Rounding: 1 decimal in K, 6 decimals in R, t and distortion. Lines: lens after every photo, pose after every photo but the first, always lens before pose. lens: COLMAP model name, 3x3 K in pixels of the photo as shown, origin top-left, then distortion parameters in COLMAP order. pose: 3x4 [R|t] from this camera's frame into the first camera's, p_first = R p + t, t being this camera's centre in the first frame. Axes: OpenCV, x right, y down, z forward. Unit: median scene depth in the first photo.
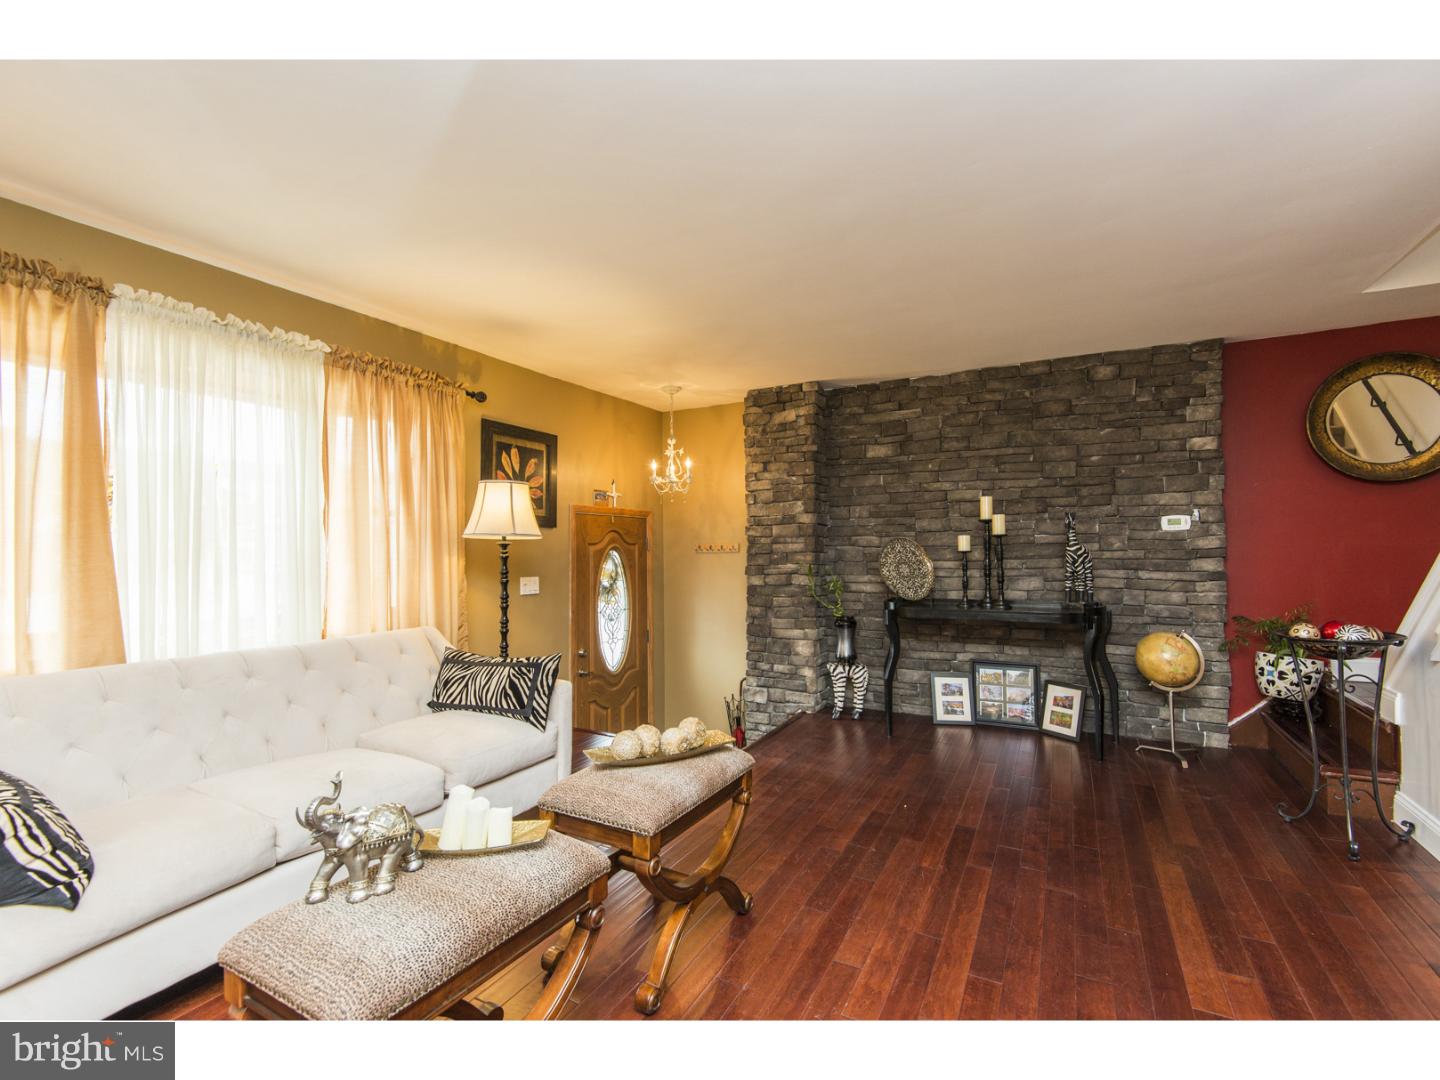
lens RADIAL K [[664.1, 0, 725.1], [0, 664.1, 543.8], [0, 0, 1]] dist [0.033759, -0.020132]
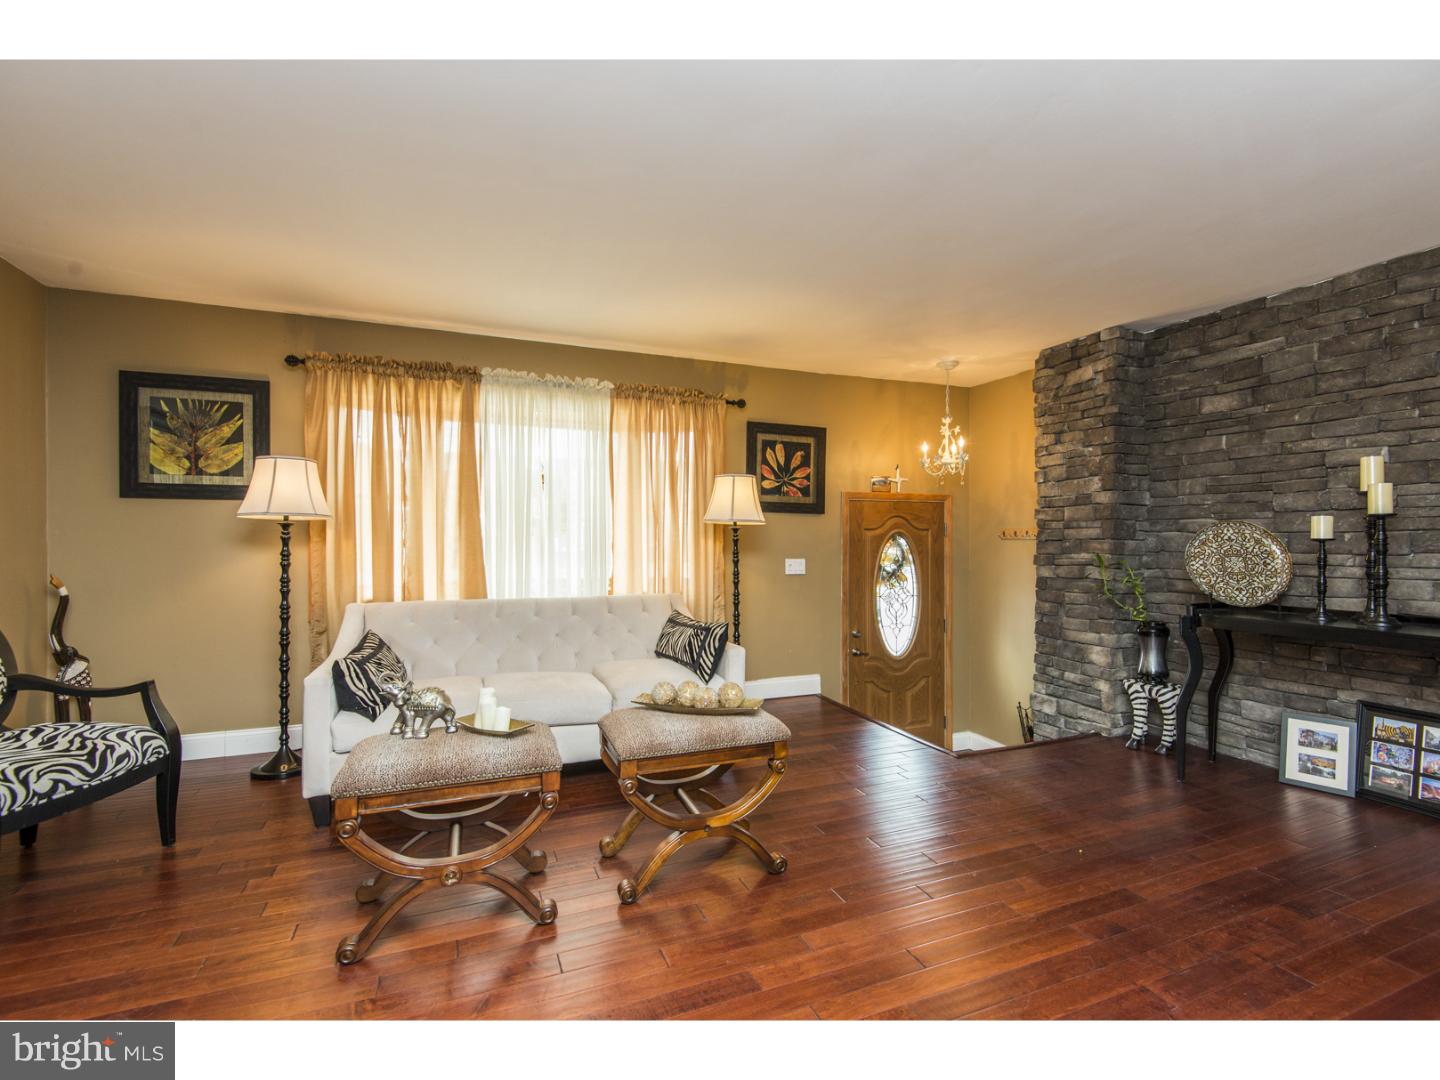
lens RADIAL K [[664.1, 0, 719.1], [0, 664.1, 548.3], [0, 0, 1]] dist [0.033759, -0.020132]
pose [[0.760243, 0.019302, -0.649352, 0.310475], [-0.002889, 0.999649, 0.026331, 0.003680], [0.649633, -0.018142, 0.760032, 0.069578]]
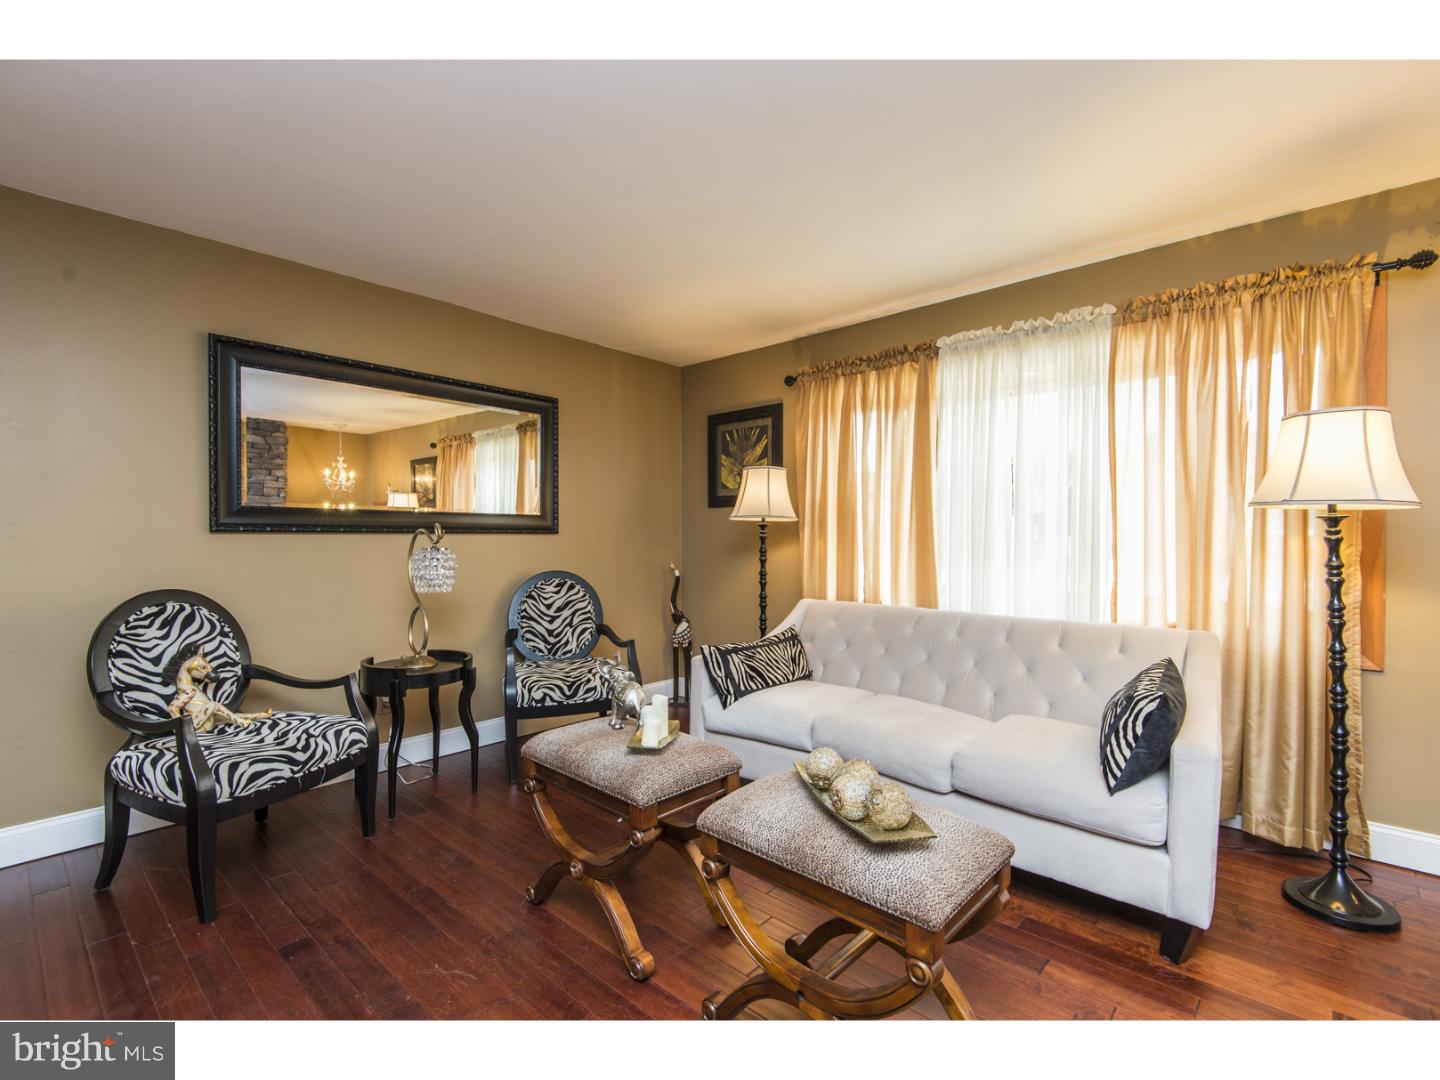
lens RADIAL K [[664.1, 0, 709.2], [0, 664.1, 541.1], [0, 0, 1]] dist [0.033759, -0.020132]
pose [[-0.269871, 0.013476, -0.962802, 0.297681], [0.006153, 0.999906, 0.012271, 0.007467], [0.962877, -0.002612, -0.269929, 0.480366]]
